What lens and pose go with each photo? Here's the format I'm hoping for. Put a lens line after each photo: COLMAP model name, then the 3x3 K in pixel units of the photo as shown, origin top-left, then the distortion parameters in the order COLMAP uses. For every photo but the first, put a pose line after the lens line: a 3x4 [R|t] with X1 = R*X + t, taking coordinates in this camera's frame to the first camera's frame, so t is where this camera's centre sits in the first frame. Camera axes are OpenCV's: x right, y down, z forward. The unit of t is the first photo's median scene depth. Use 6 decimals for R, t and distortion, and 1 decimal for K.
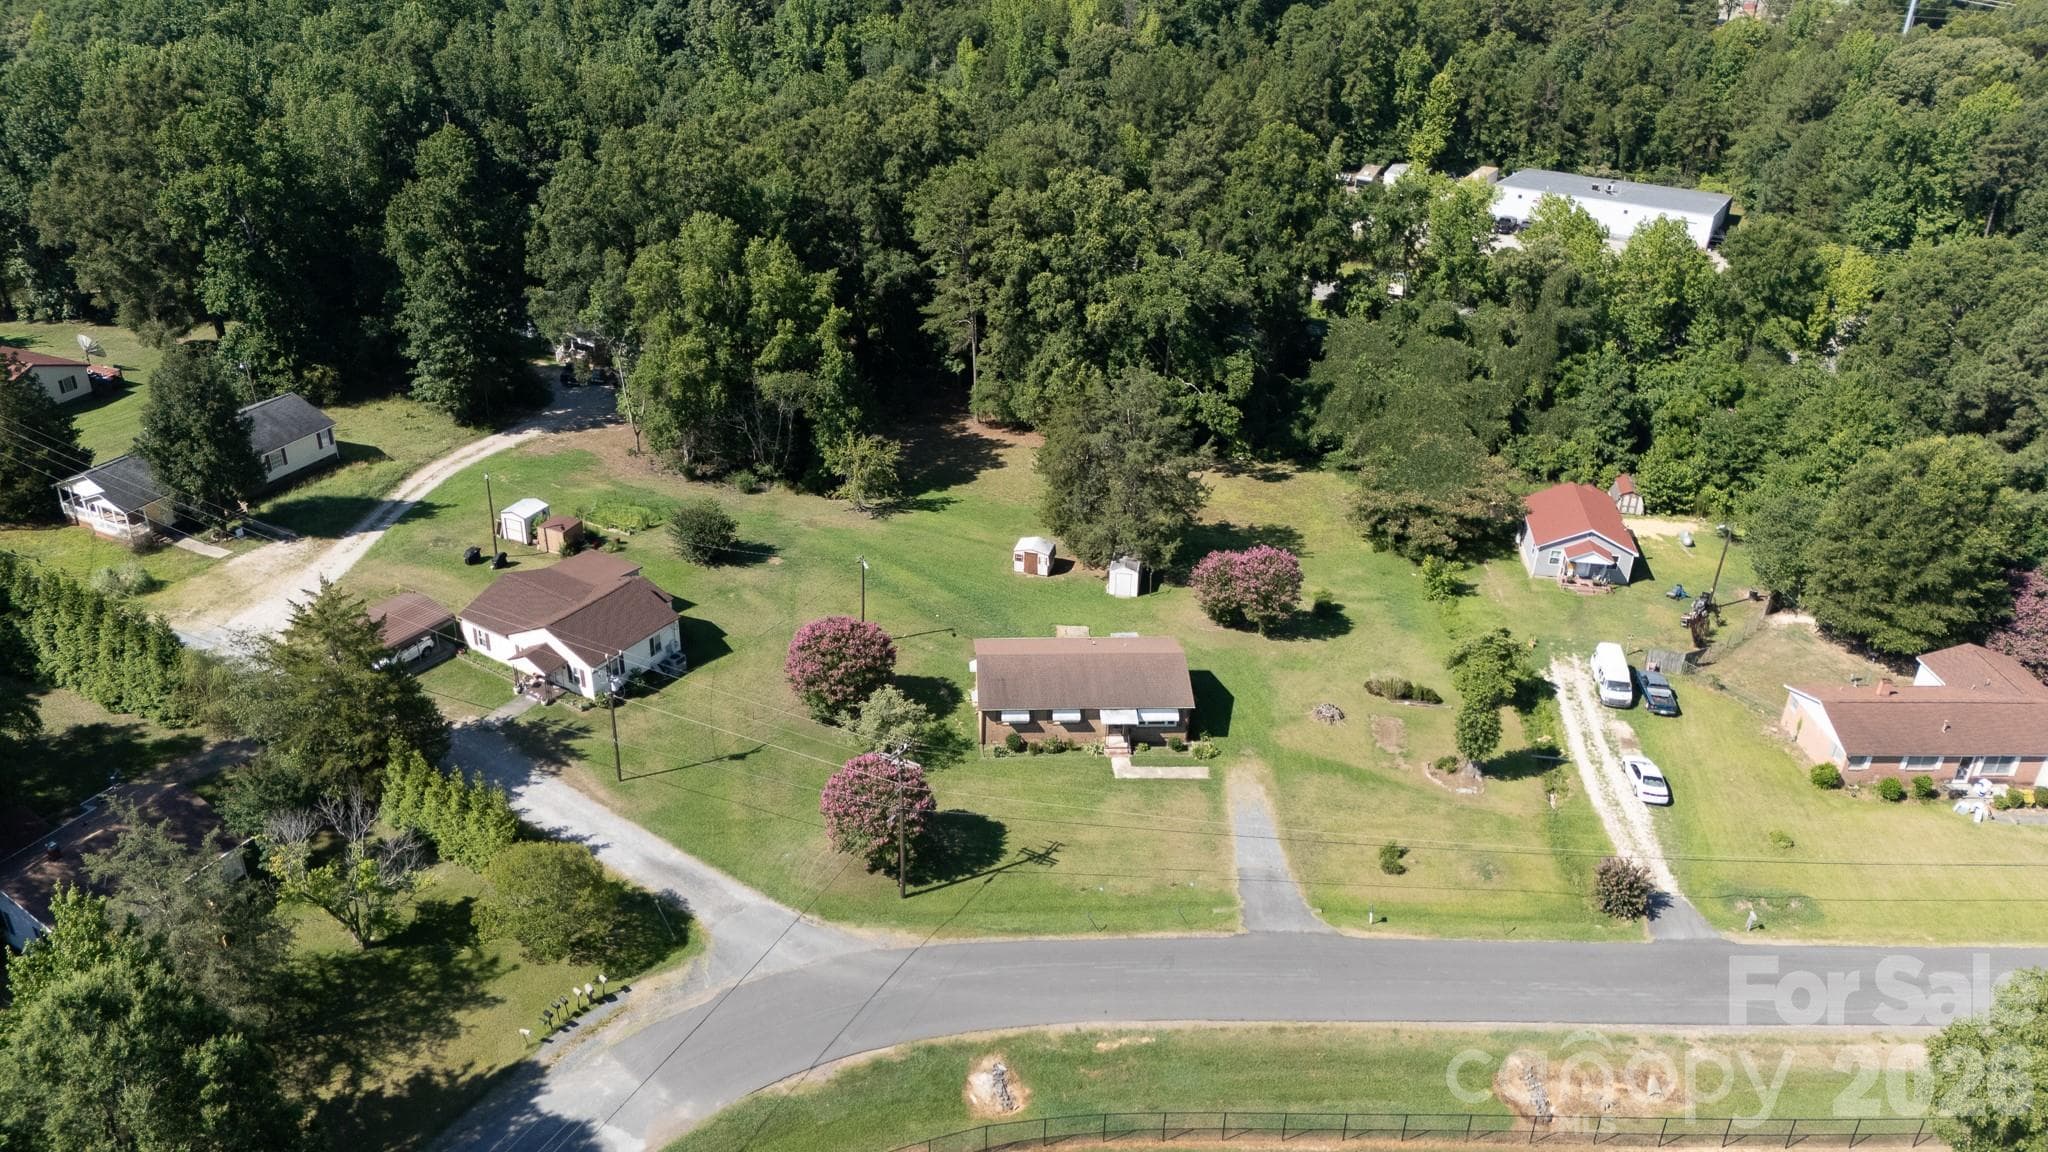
lens RADIAL K [[1479.1, 0, 1051.5], [0, 1479.1, 641.0], [0, 0, 1]] dist [0.042984, -0.036075]
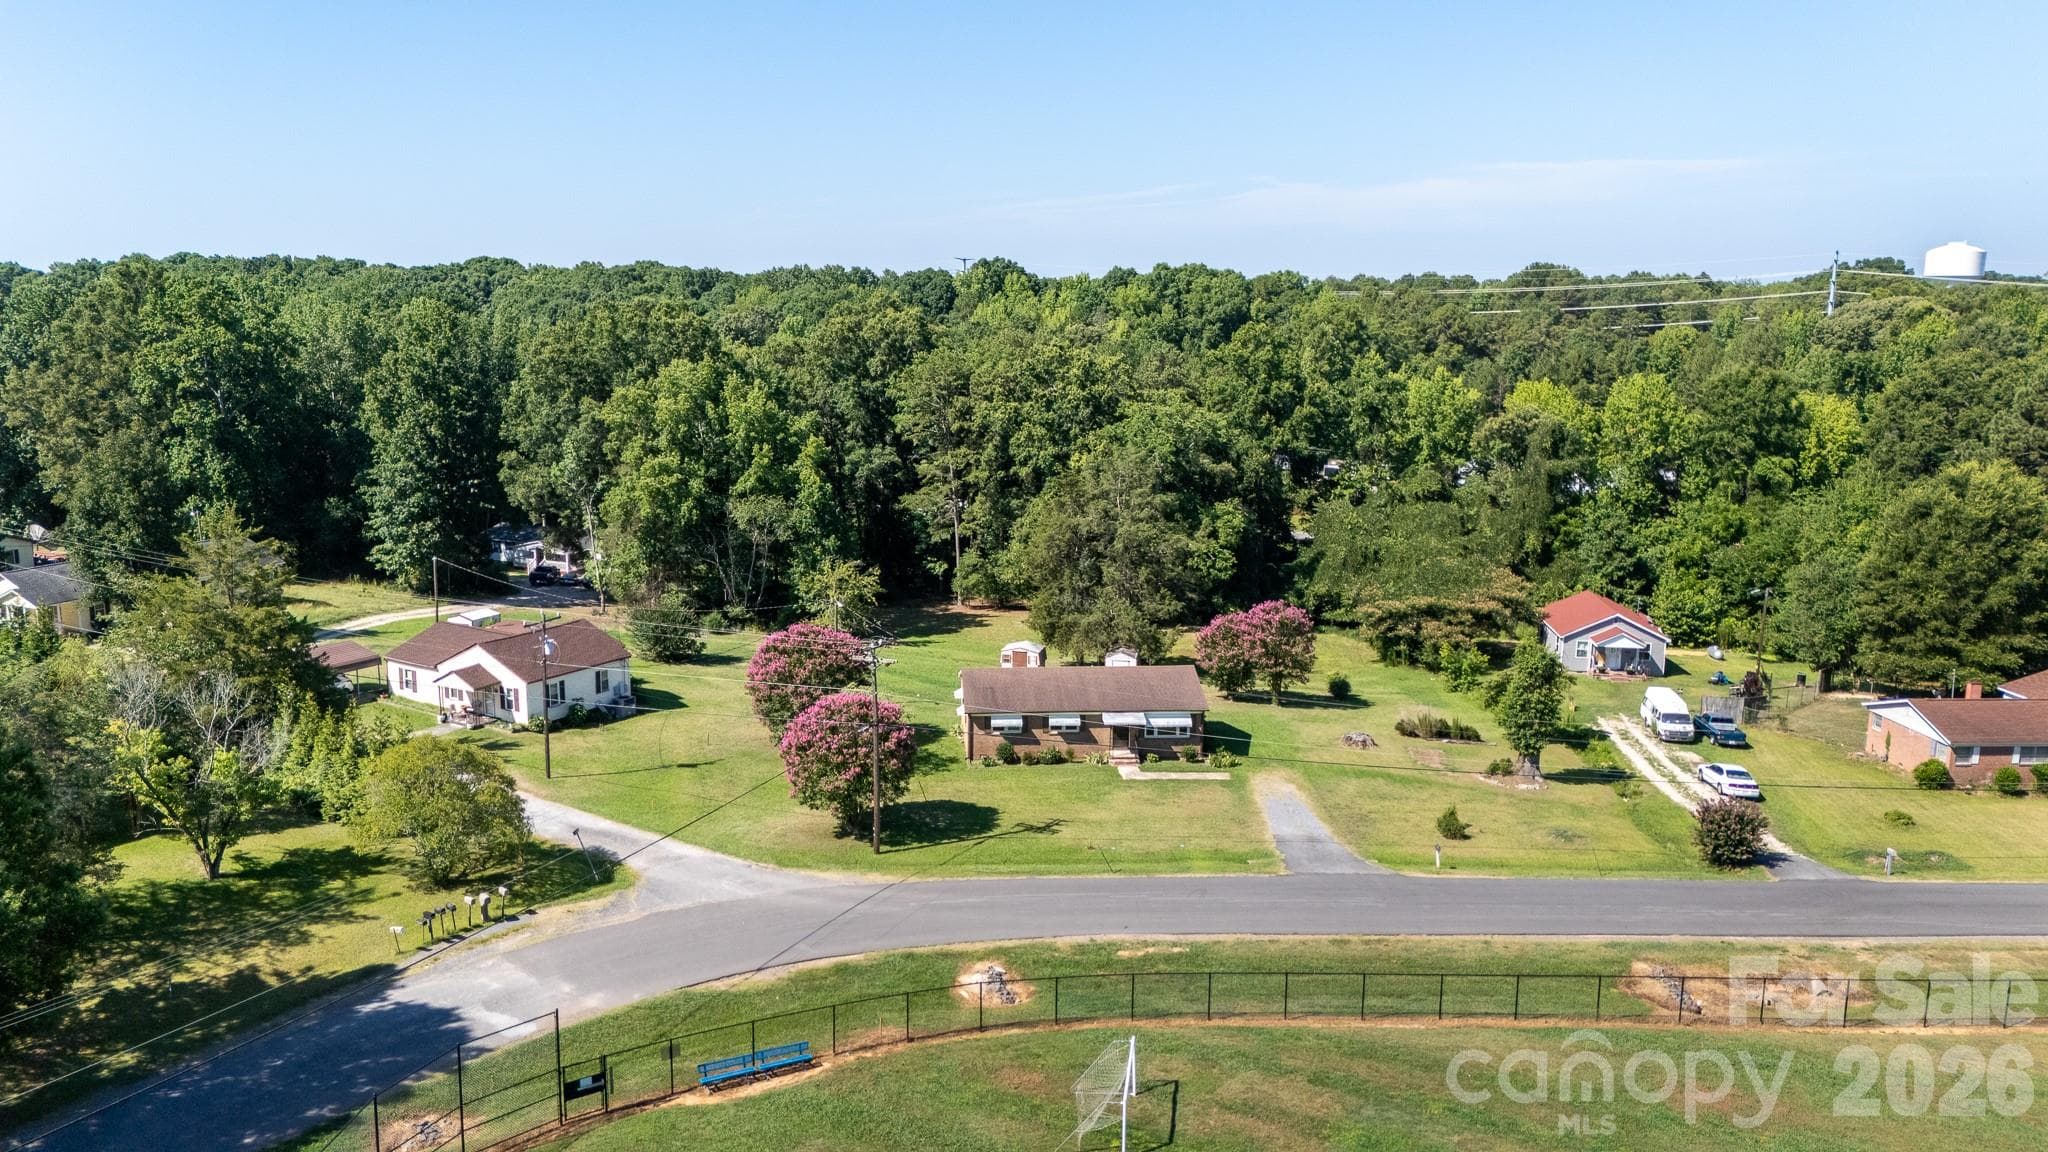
lens RADIAL K [[1479.1, 0, 1049.3], [0, 1479.1, 636.7], [0, 0, 1]] dist [0.042984, -0.036075]
pose [[0.999568, -0.025675, 0.014292, -0.008232], [0.028821, 0.951396, -0.306619, 0.221395], [-0.005725, 0.306898, 0.951725, 0.117606]]
